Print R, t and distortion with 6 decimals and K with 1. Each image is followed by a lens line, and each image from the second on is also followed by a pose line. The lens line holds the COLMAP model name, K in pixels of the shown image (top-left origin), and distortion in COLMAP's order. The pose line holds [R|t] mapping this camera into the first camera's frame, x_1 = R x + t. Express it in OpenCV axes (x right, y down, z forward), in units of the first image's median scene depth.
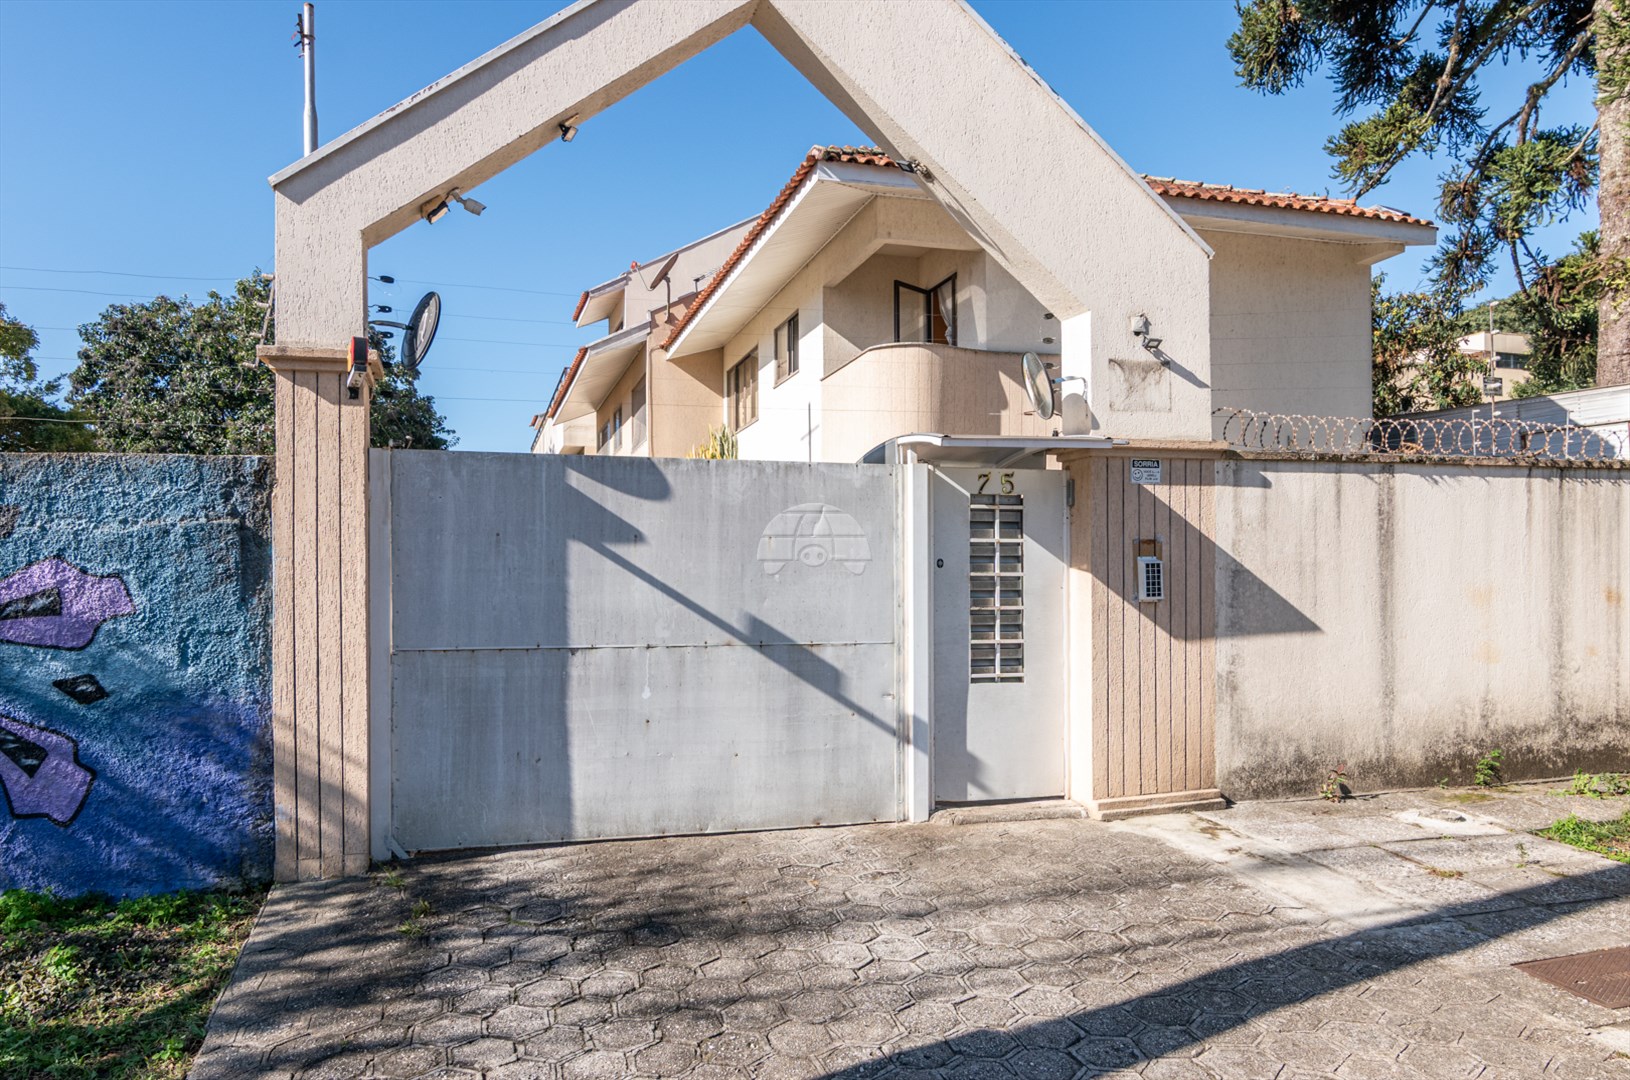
lens RADIAL K [[1064.5, 0, 812.4], [0, 1064.5, 622.3], [0, 0, 1]] dist [-0.001601, 0.001805]
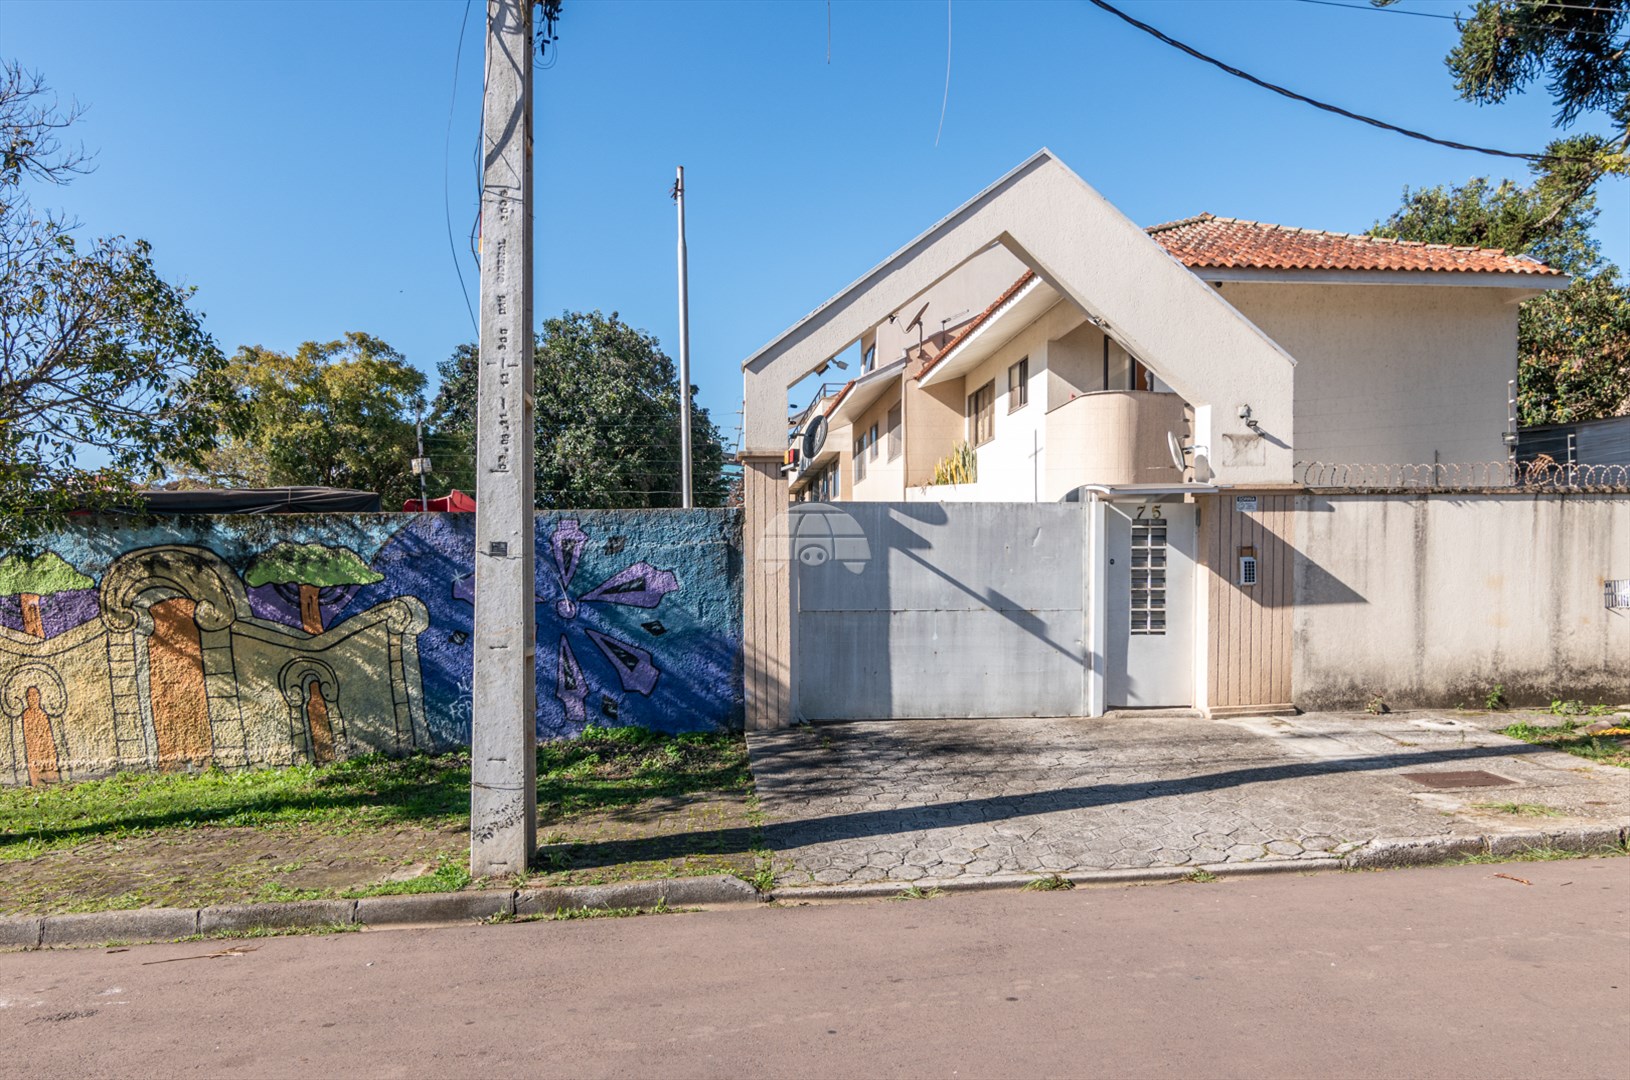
lens RADIAL K [[1064.5, 0, 812.4], [0, 1064.5, 622.3], [0, 0, 1]] dist [-0.001601, 0.001805]
pose [[0.977314, 0.009249, -0.211593, 0.016195], [-0.006263, 0.999871, 0.014776, 0.016904], [0.211702, -0.013115, 0.977246, -0.704681]]
